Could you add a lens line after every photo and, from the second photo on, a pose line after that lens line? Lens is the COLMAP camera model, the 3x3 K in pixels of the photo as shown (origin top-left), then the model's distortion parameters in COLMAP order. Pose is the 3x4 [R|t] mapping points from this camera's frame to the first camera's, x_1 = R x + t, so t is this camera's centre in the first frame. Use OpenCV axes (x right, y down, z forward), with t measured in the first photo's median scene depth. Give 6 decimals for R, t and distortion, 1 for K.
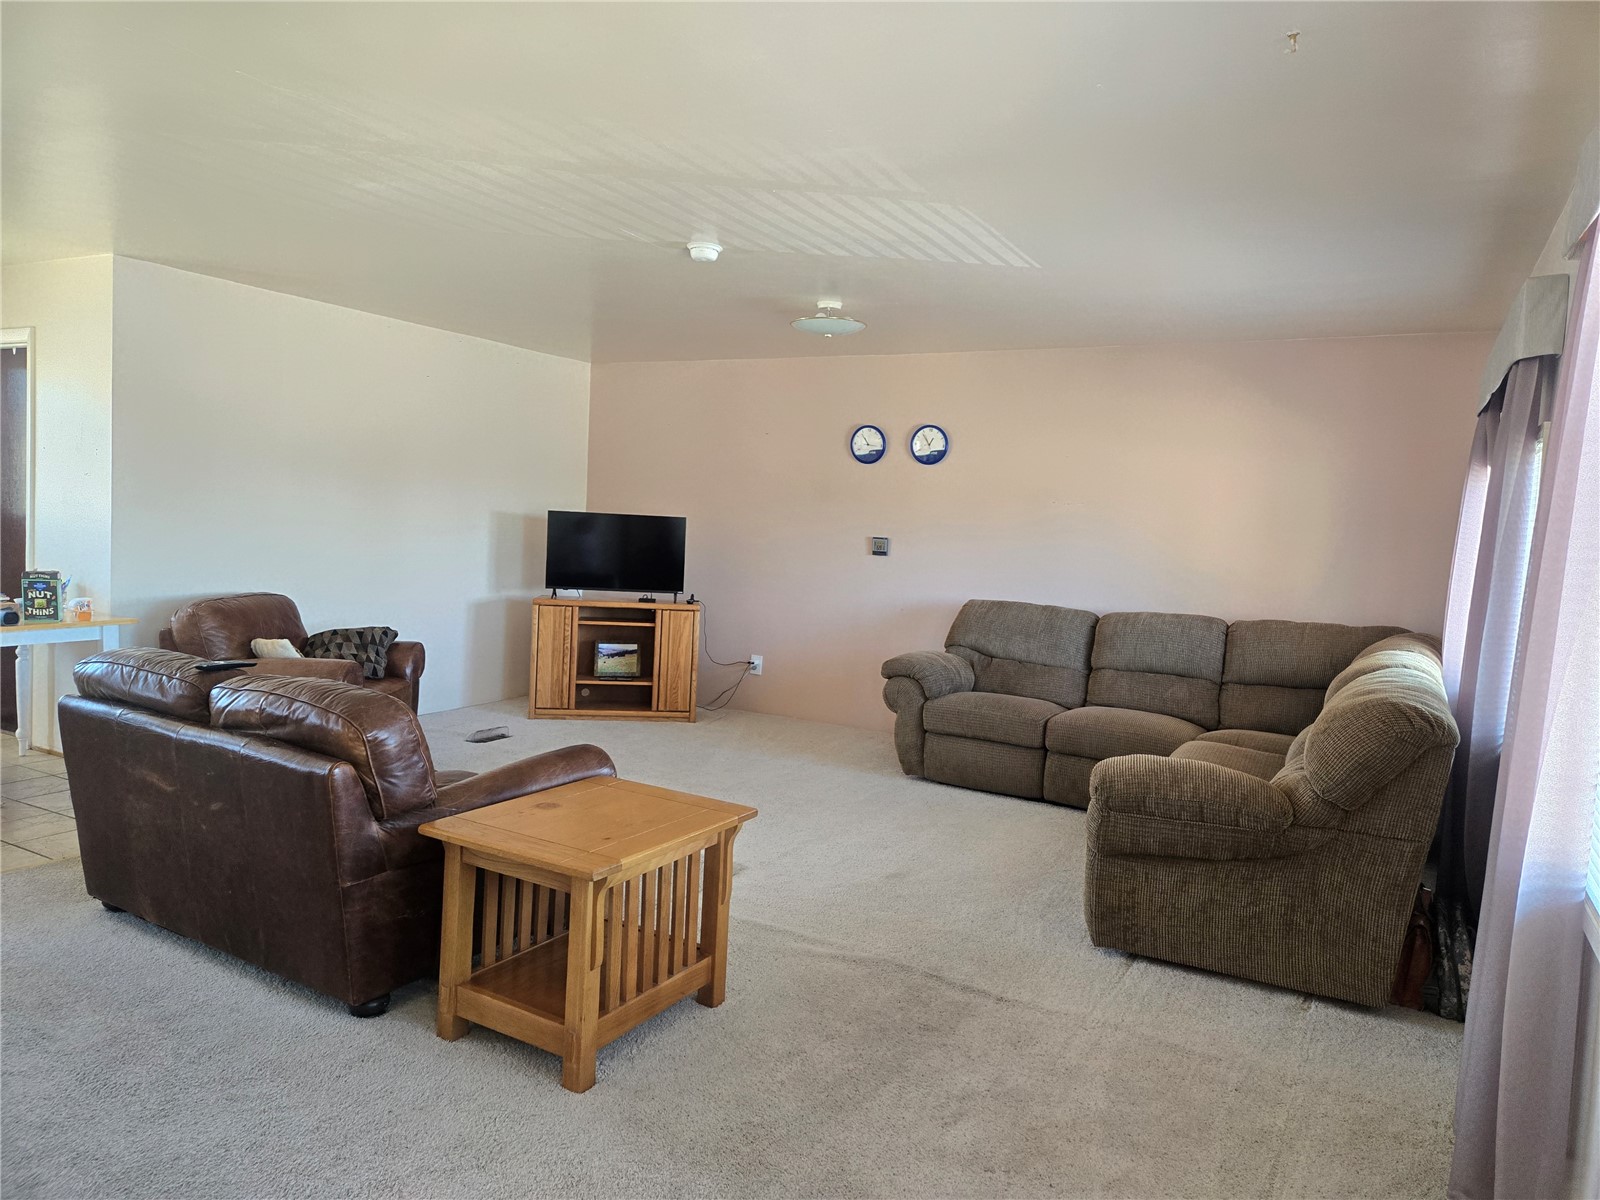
lens RADIAL K [[1073.8, 0, 805.3], [0, 1073.8, 591.2], [0, 0, 1]] dist [0.076356, -0.065269]
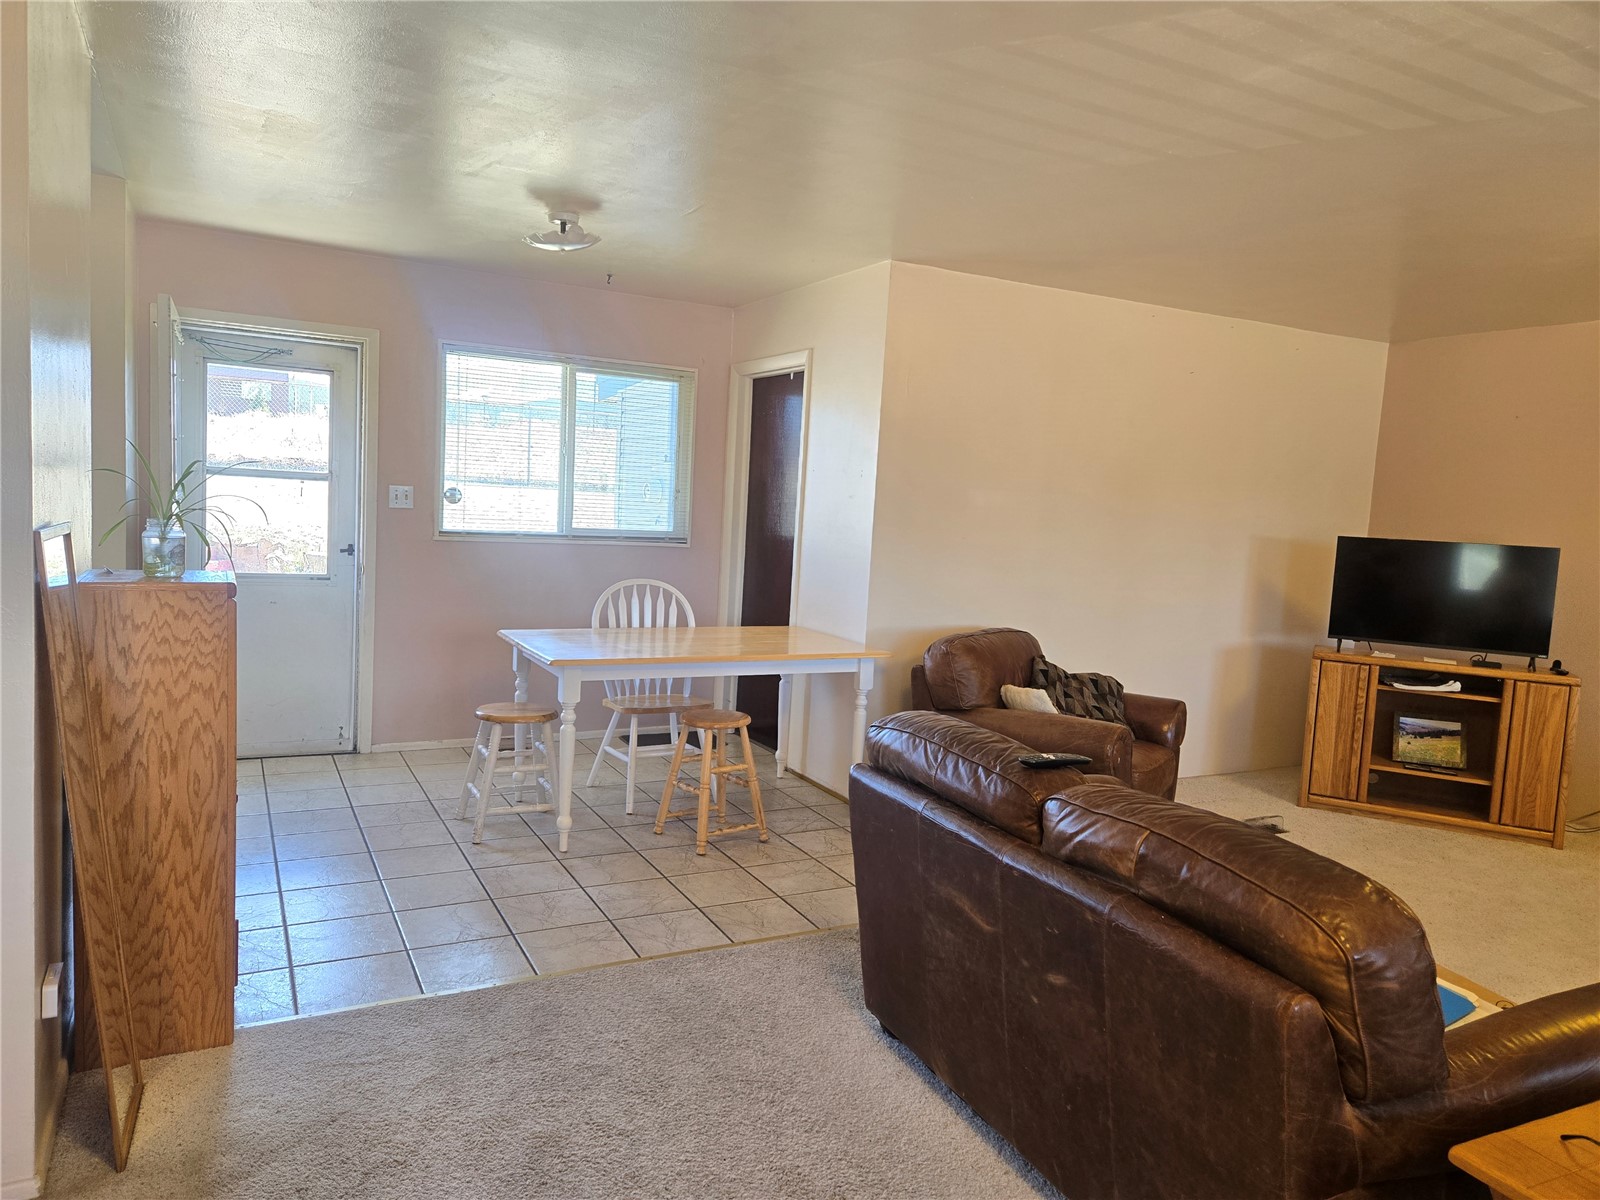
lens RADIAL K [[1073.8, 0, 786.2], [0, 1073.8, 595.5], [0, 0, 1]] dist [0.076356, -0.065269]
pose [[0.830712, 0.044439, -0.554926, -0.170130], [-0.051193, 0.998683, 0.003340, -0.020262], [0.554343, 0.025634, 0.831893, 0.180803]]
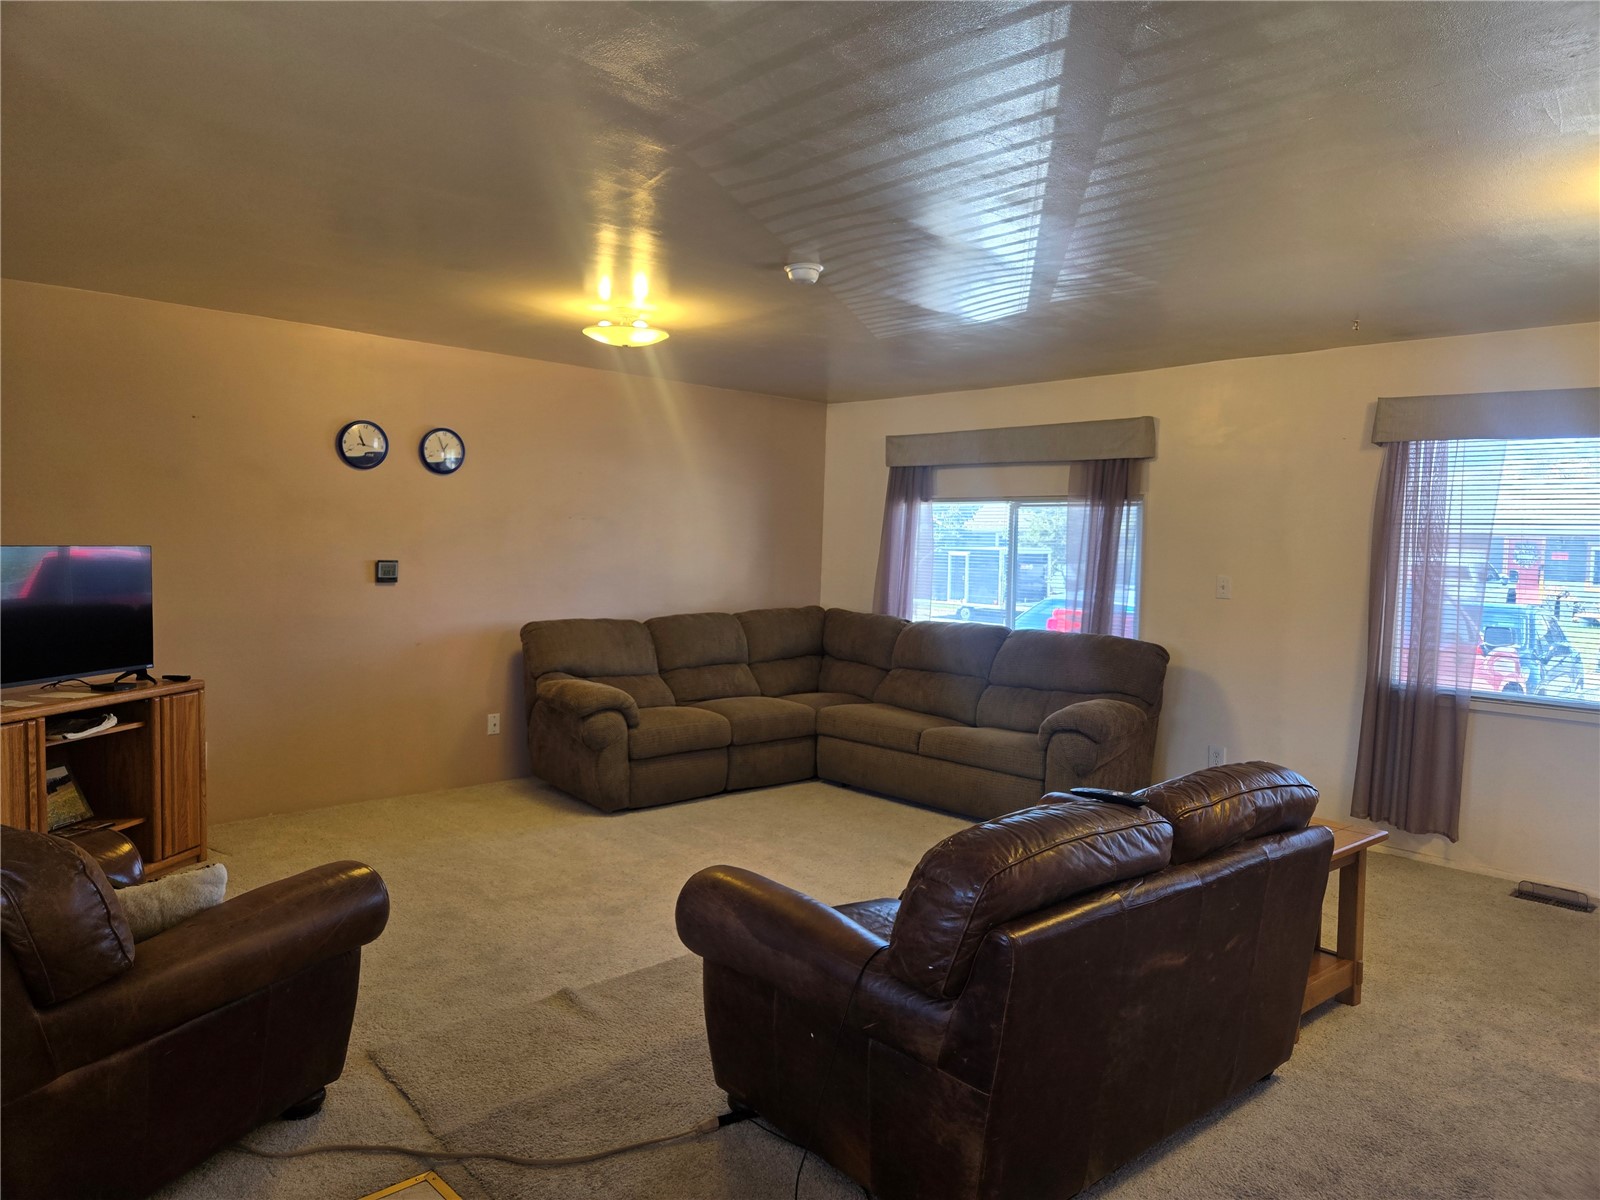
lens RADIAL K [[1073.8, 0, 796.3], [0, 1073.8, 601.6], [0, 0, 1]] dist [0.076356, -0.065269]
pose [[0.311854, -0.095813, 0.945287, -0.782883], [0.056719, 0.995005, 0.082140, -0.088037], [-0.948435, 0.028000, 0.315731, 0.572059]]
